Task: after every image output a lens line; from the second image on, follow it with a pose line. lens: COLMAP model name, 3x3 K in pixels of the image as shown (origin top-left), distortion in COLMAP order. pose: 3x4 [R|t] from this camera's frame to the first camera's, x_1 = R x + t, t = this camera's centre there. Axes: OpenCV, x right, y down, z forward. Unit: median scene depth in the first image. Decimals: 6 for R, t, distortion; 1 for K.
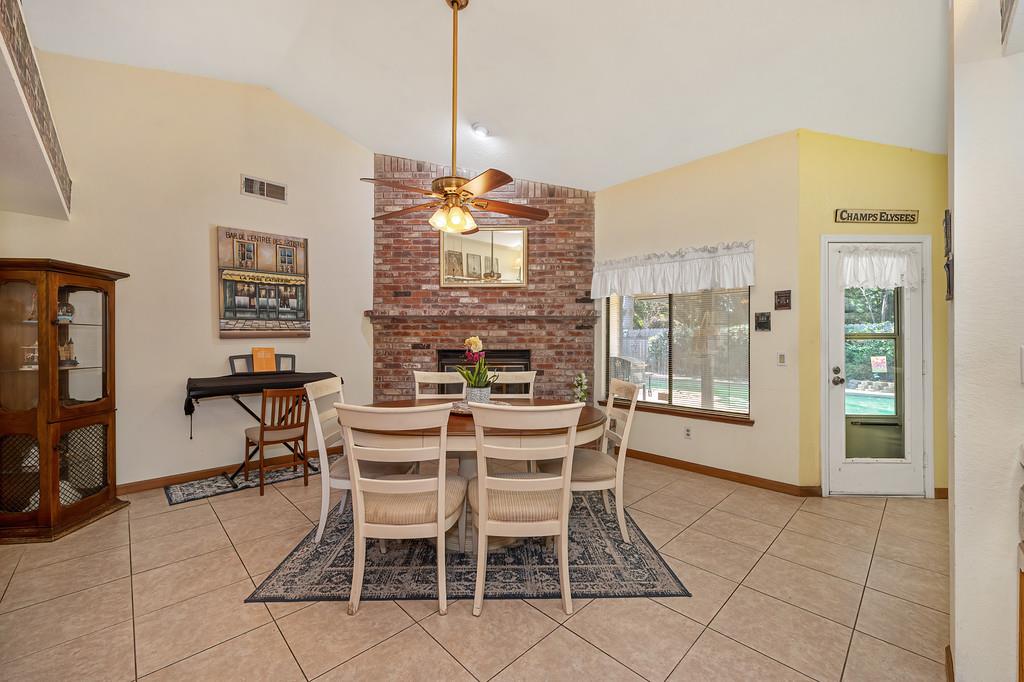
lens RADIAL K [[403.6, 0, 512.0], [0, 403.6, 341.0], [0, 0, 1]] dist [-0.001879, 0.000067]
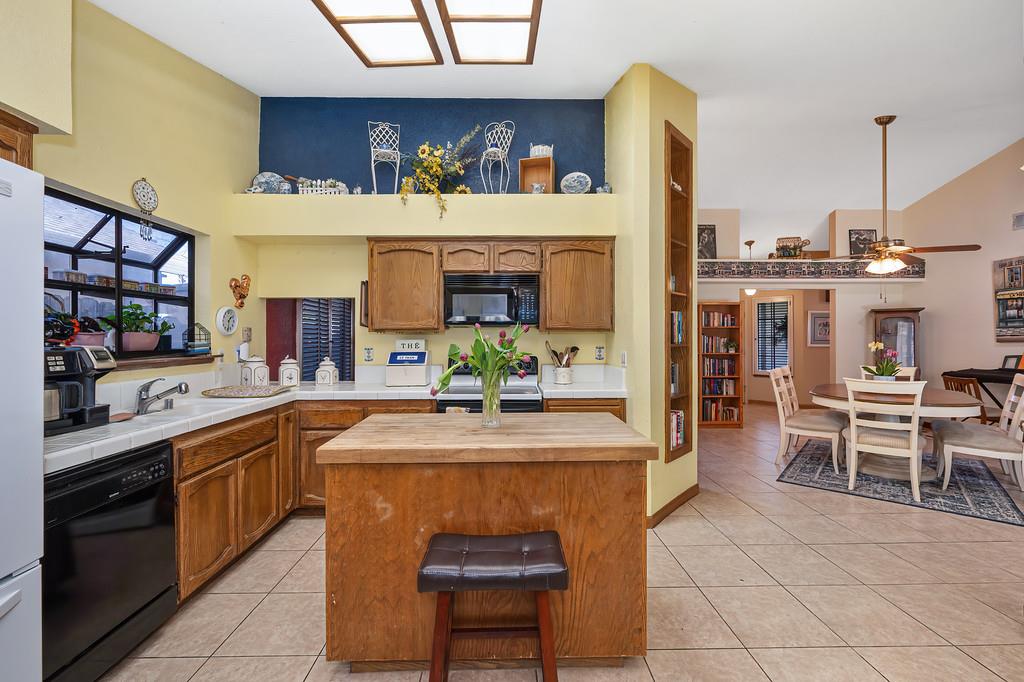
lens RADIAL K [[433.7, 0, 512.0], [0, 433.7, 341.0], [0, 0, 1]] dist [-0.000399, -0.000043]
pose [[-0.682795, -0.000320, -0.730610, 1.138117], [-0.003405, 0.999990, 0.002744, -0.006832], [0.730602, 0.004361, -0.682789, 0.612229]]
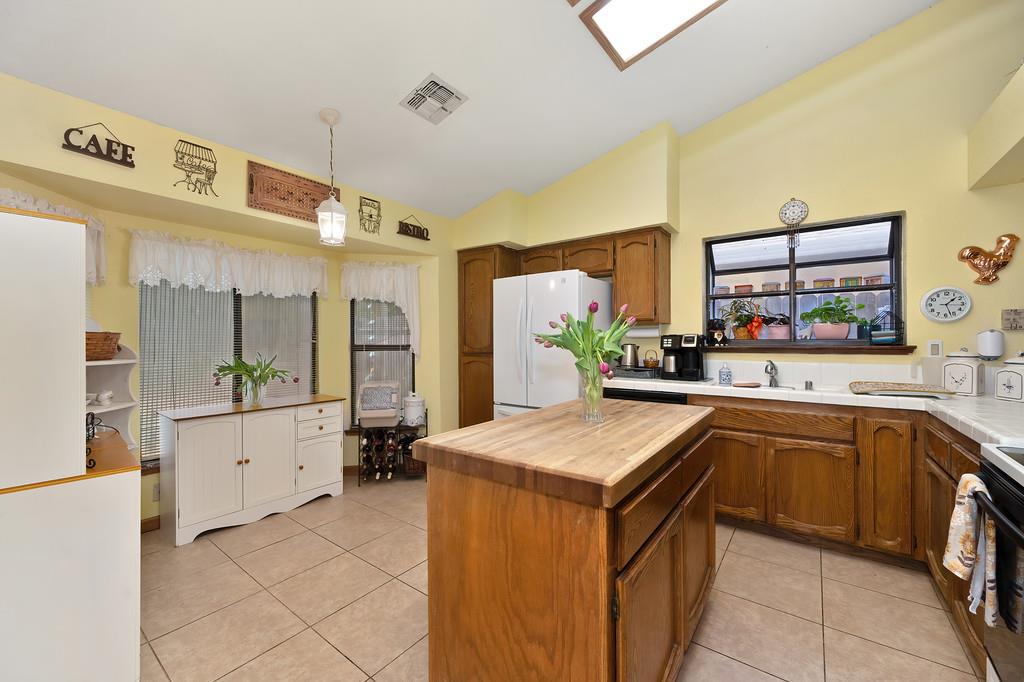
lens RADIAL K [[403.6, 0, 512.0], [0, 403.6, 341.0], [0, 0, 1]] dist [-0.001879, 0.000067]
pose [[-0.155988, -0.007867, 0.987728, 0.532137], [0.005863, 0.999943, 0.008890, 0.003780], [-0.987742, 0.007178, -0.155933, 0.438432]]
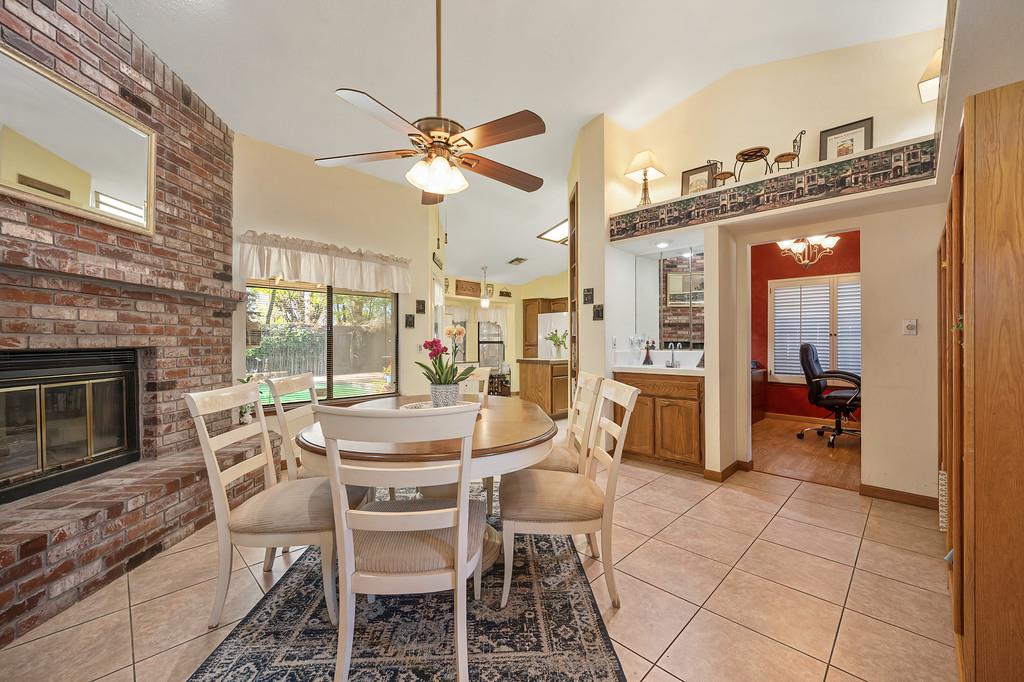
lens RADIAL K [[403.6, 0, 512.0], [0, 403.6, 341.0], [0, 0, 1]] dist [-0.001879, 0.000067]
pose [[-0.015880, -0.002532, 0.999871, -0.540867], [0.000024, 0.999997, 0.002533, 0.011085], [-0.999874, 0.000064, -0.015879, 0.500280]]
